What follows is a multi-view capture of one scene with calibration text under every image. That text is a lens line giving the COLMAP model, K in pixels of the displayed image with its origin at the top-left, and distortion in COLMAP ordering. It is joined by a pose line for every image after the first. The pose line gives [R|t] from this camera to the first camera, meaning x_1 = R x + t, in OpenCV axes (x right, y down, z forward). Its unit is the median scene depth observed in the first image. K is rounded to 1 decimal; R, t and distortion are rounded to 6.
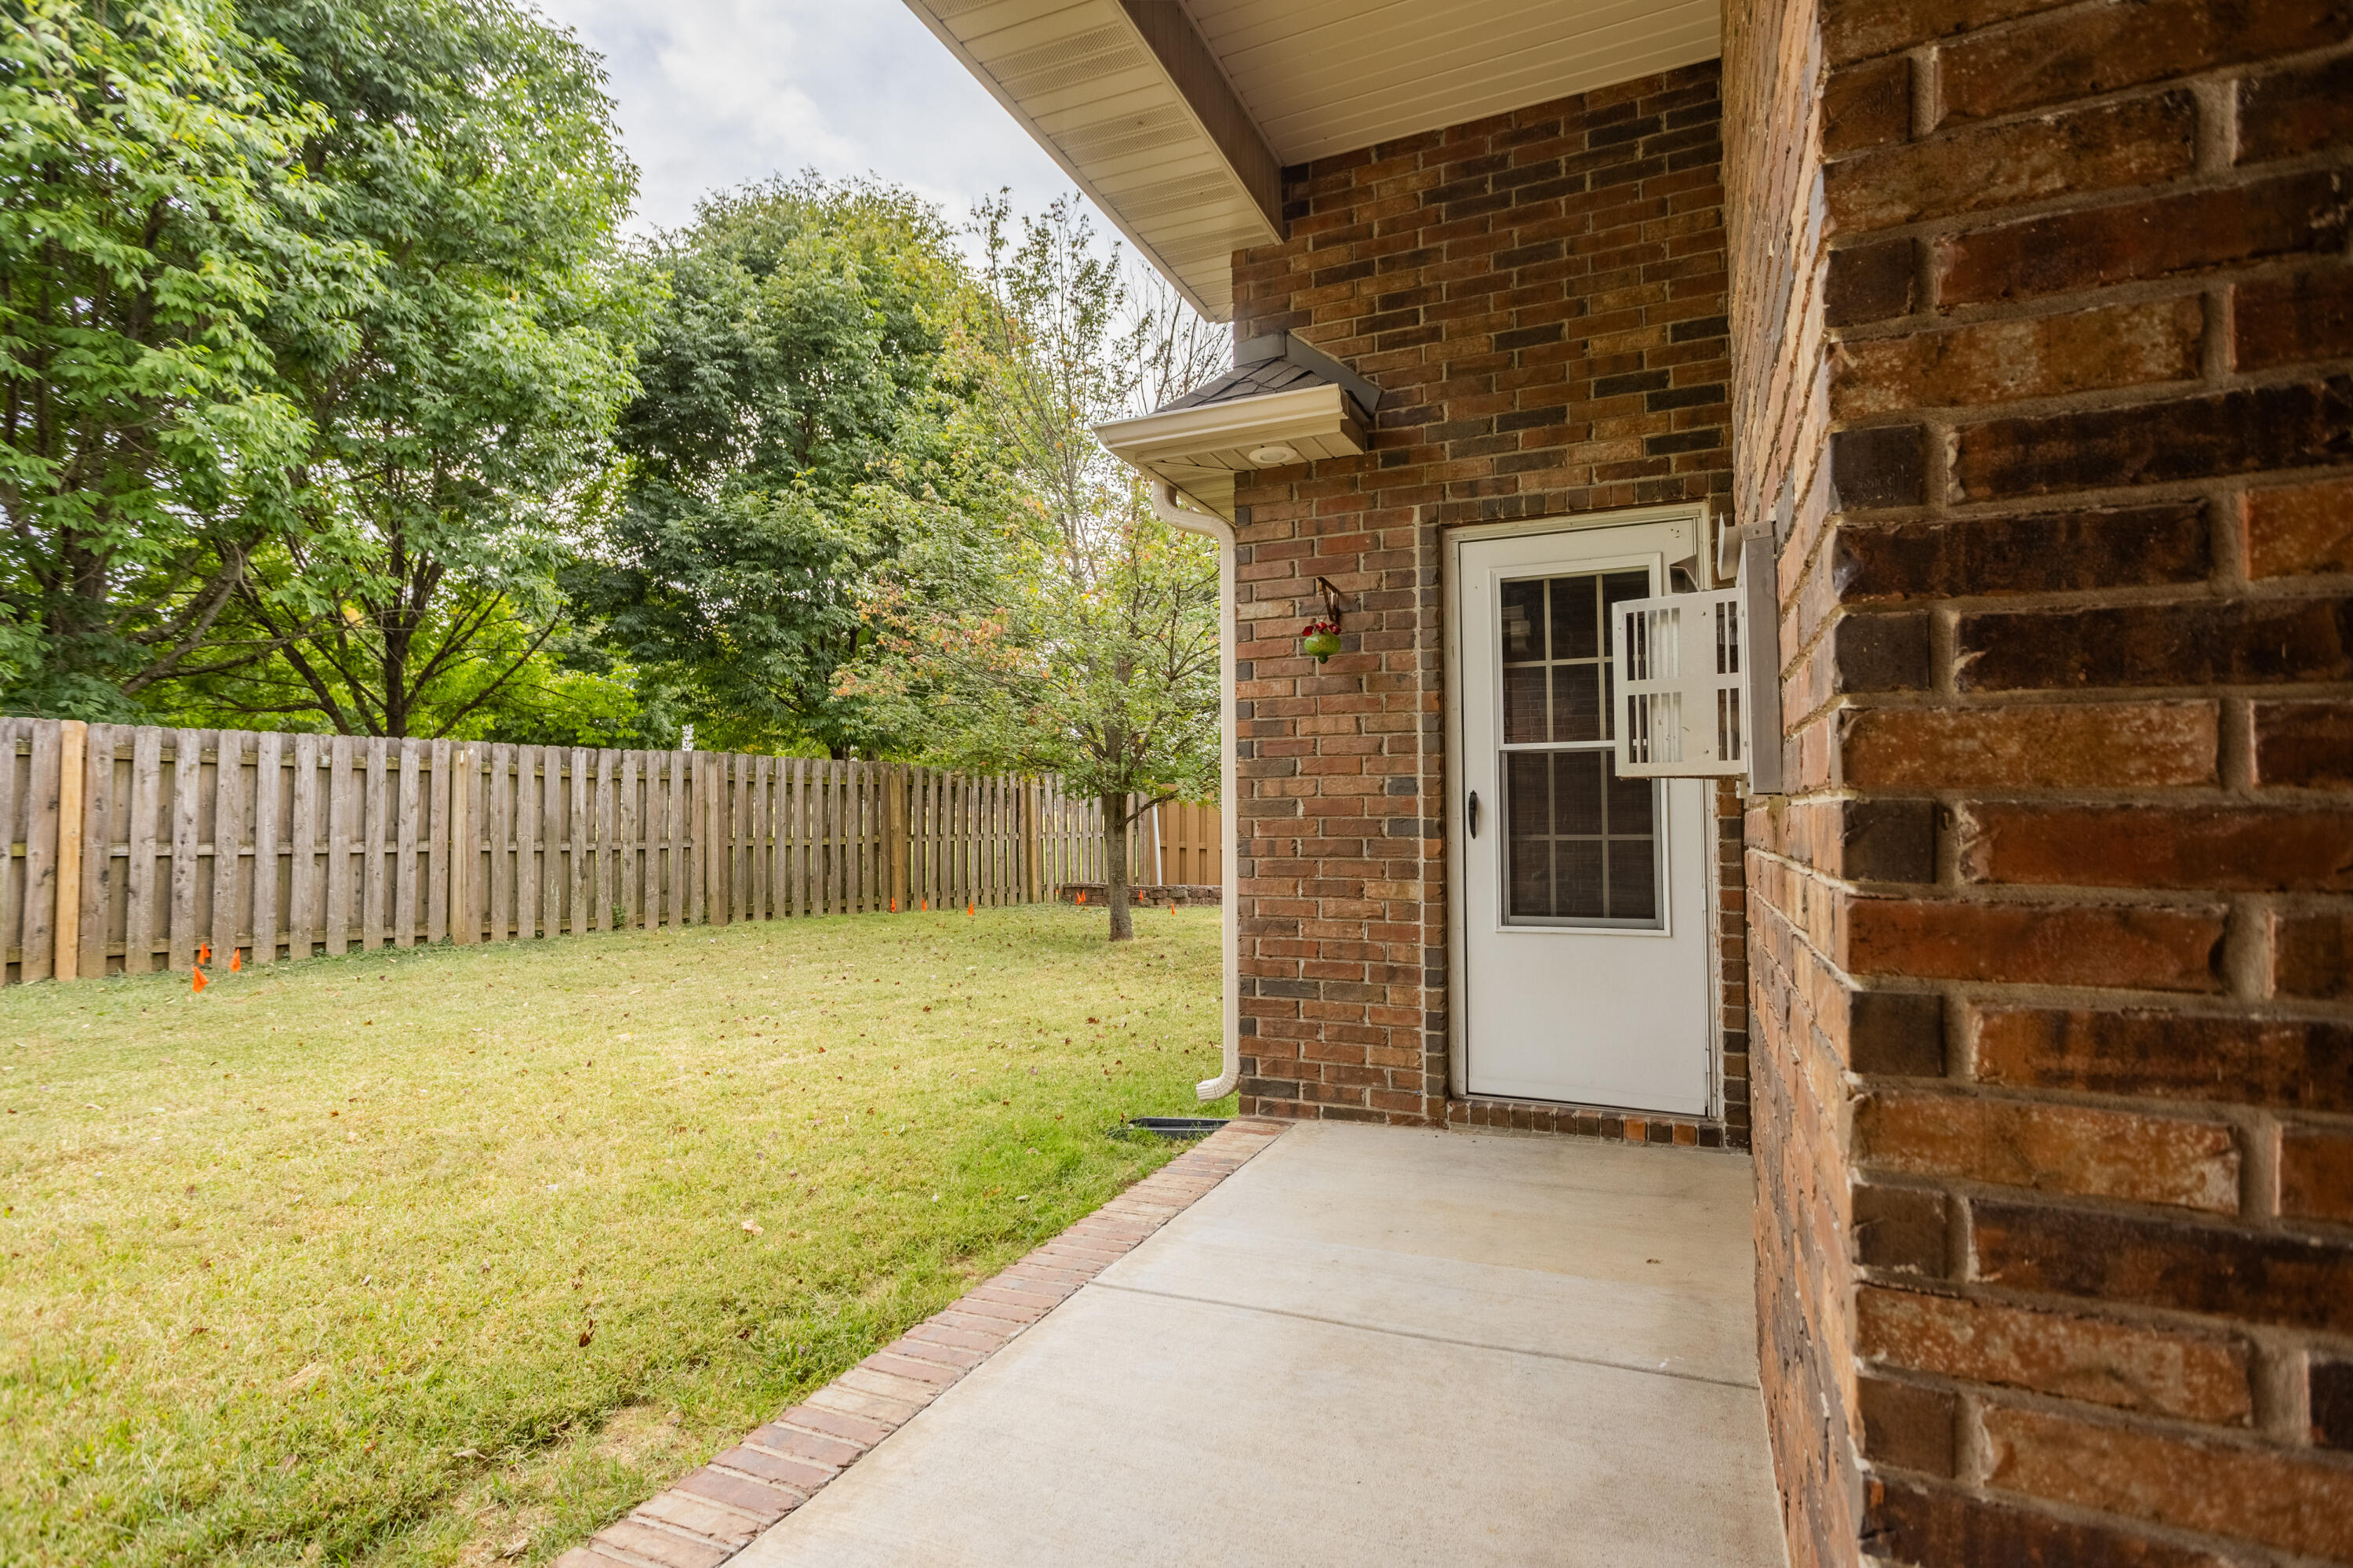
lens RADIAL K [[1170.0, 0, 1176.5], [0, 1170.0, 784.0], [0, 0, 1]] dist [-0.000173, -0.000054]
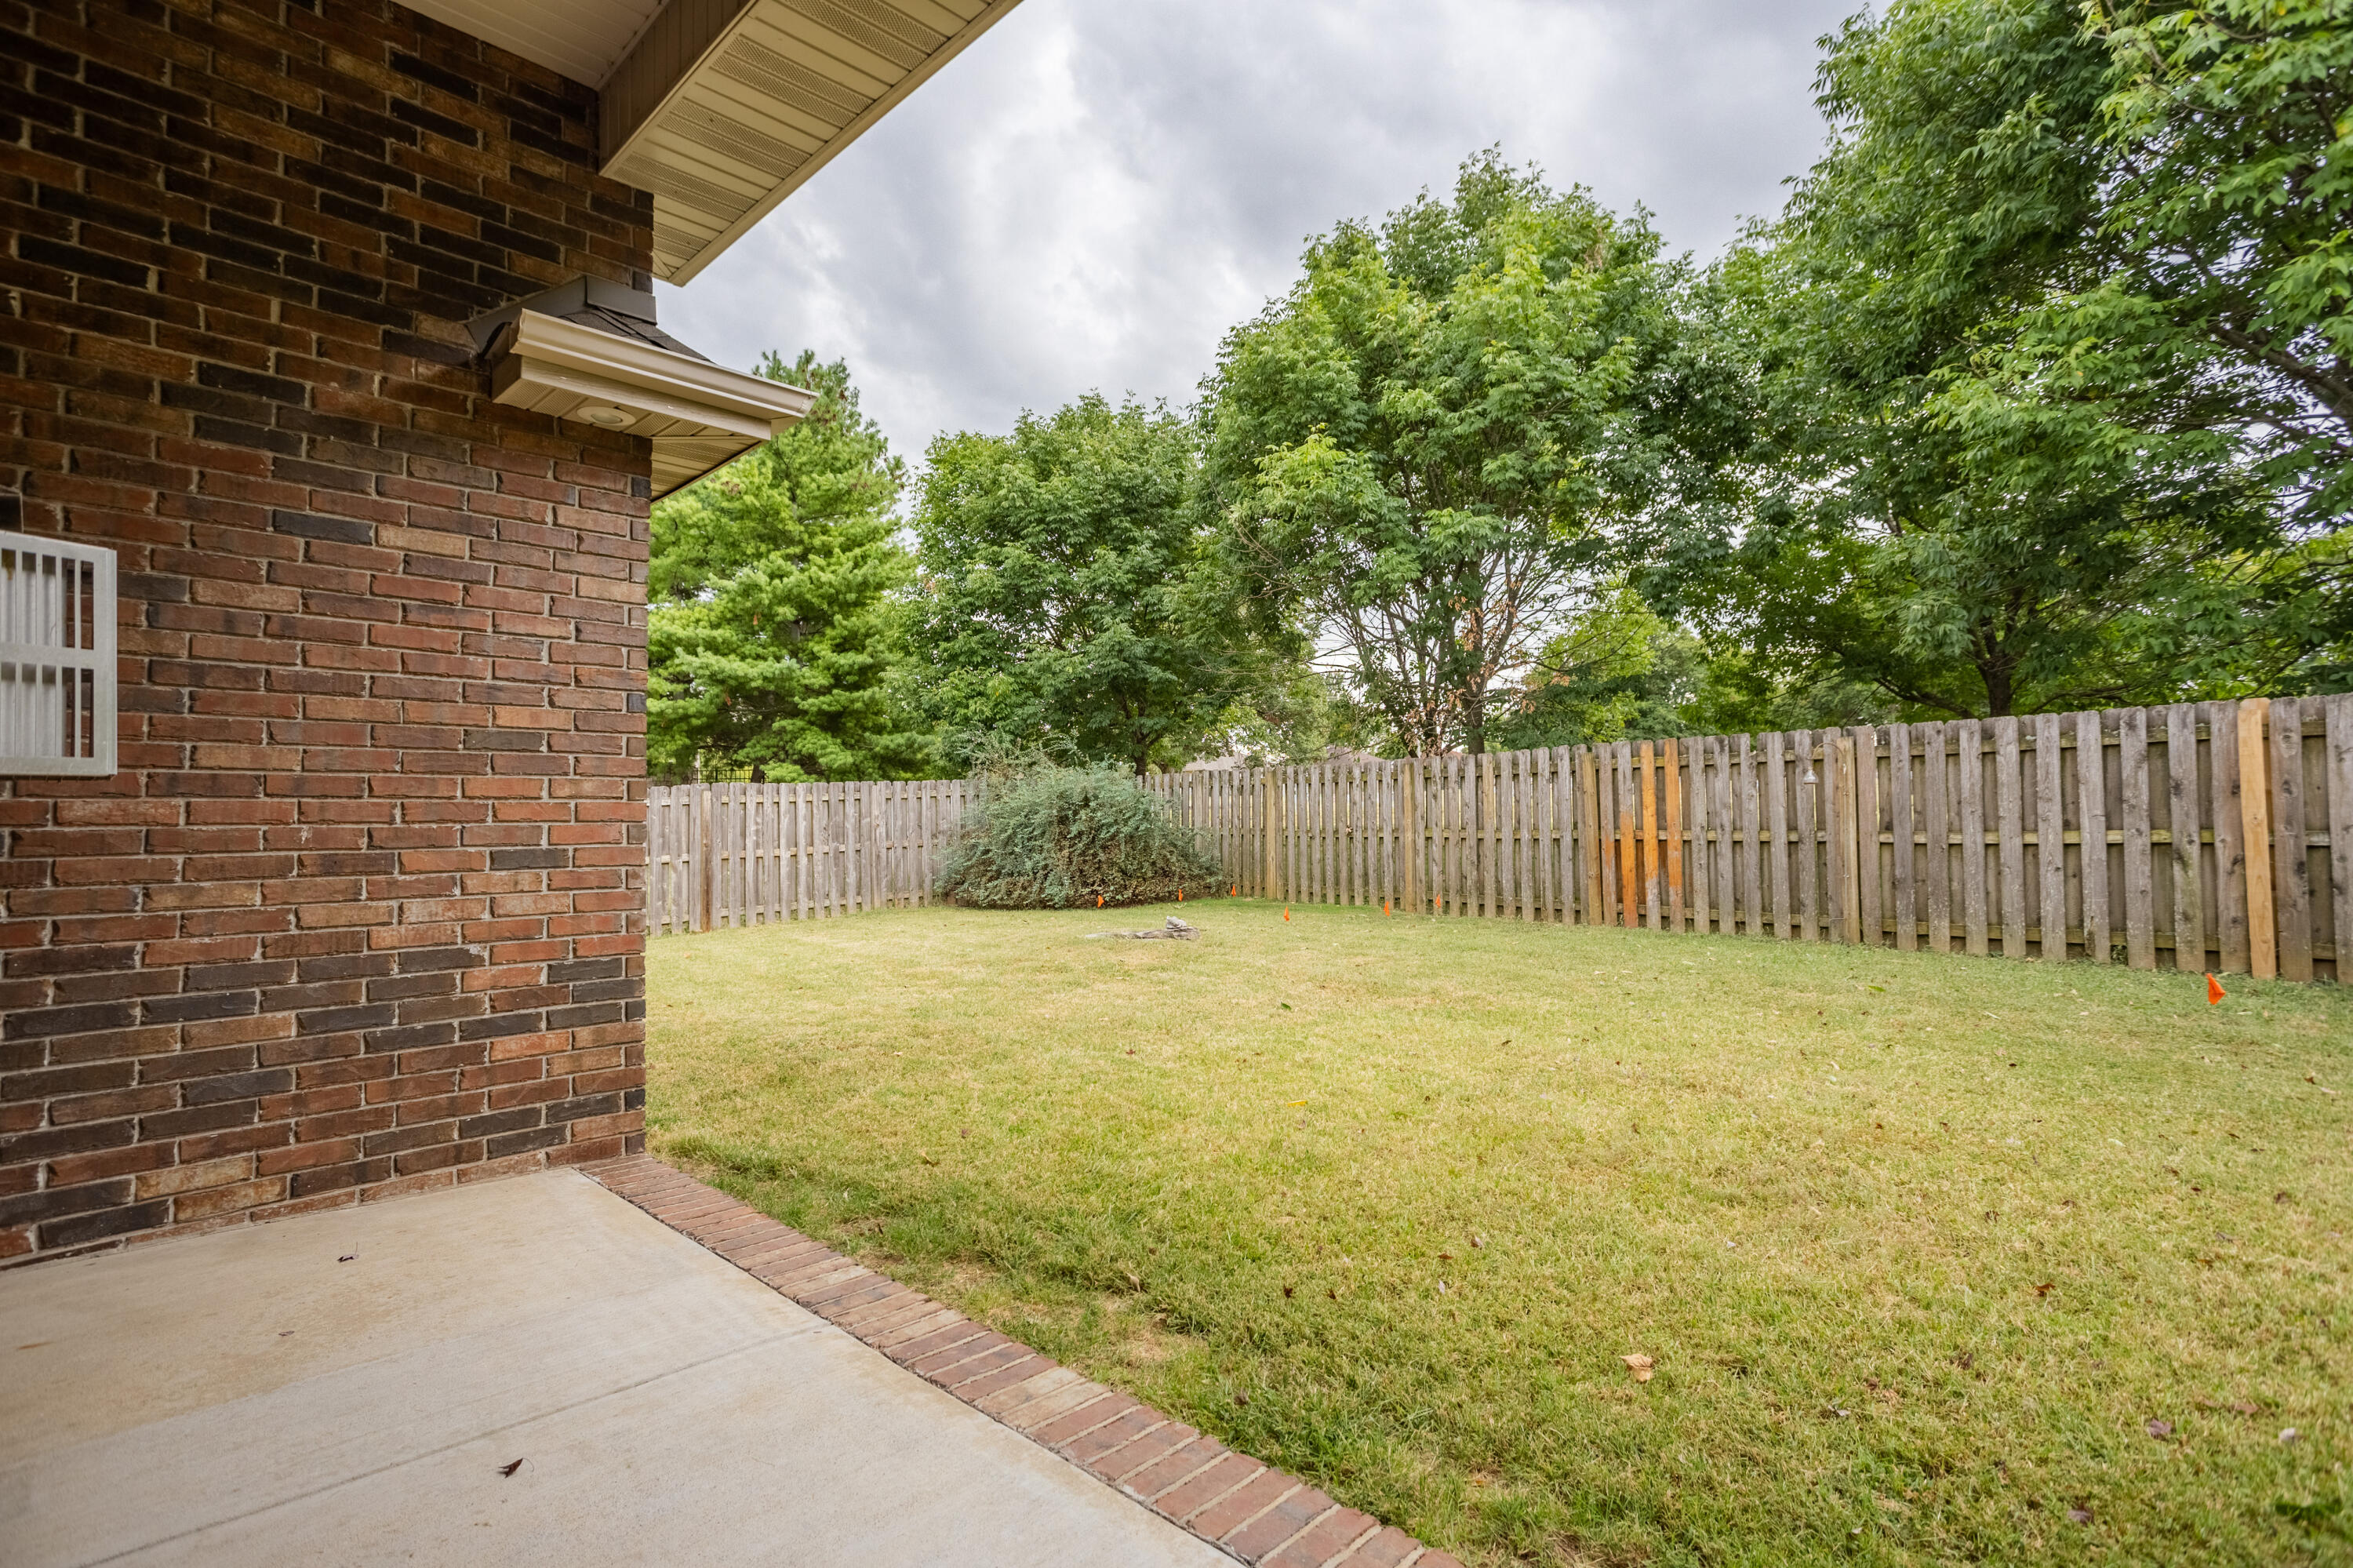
lens RADIAL K [[1170.0, 0, 1176.5], [0, 1170.0, 784.0], [0, 0, 1]] dist [-0.000173, -0.000054]
pose [[-0.367257, -0.021807, -0.929864, 0.237046], [0.042567, 0.998284, -0.040224, 0.014797], [0.929145, -0.054354, -0.365698, 0.548785]]
